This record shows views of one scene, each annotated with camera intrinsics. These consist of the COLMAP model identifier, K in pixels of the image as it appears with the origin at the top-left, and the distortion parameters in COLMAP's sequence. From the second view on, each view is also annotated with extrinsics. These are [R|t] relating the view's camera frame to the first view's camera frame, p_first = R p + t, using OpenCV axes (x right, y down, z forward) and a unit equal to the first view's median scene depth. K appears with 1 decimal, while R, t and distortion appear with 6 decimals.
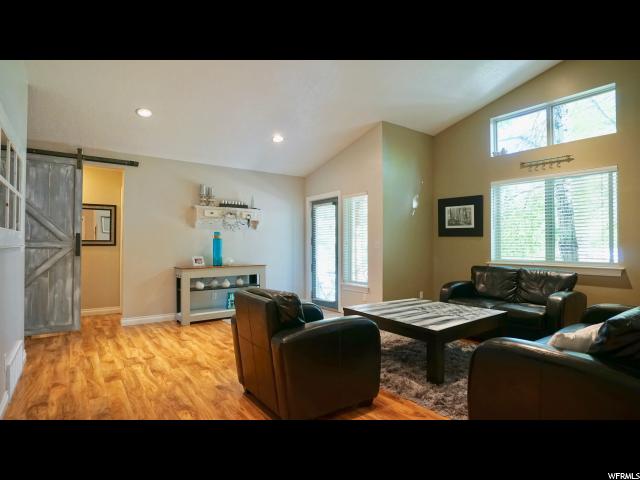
lens RADIAL K [[345.7, 0, 321.7], [0, 345.7, 241.8], [0, 0, 1]] dist [-0.031898, -0.003345]
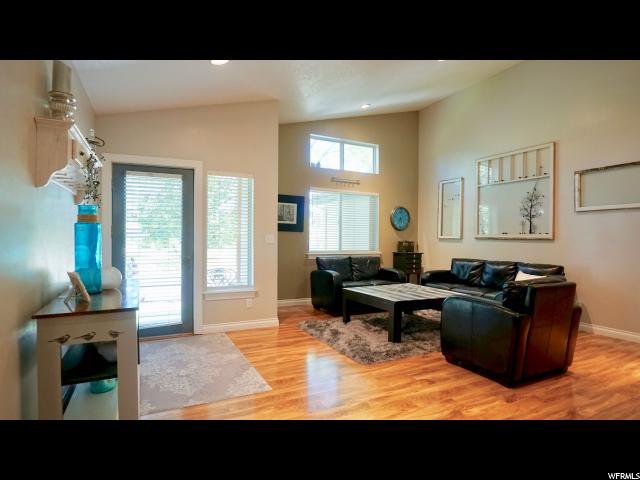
lens RADIAL K [[345.7, 0, 320.3], [0, 345.7, 244.5], [0, 0, 1]] dist [-0.031898, -0.003345]
pose [[0.176039, -0.015087, 0.984268, -0.719961], [-0.013451, 0.999752, 0.017730, 0.005760], [-0.984291, -0.016360, 0.175792, 0.772144]]
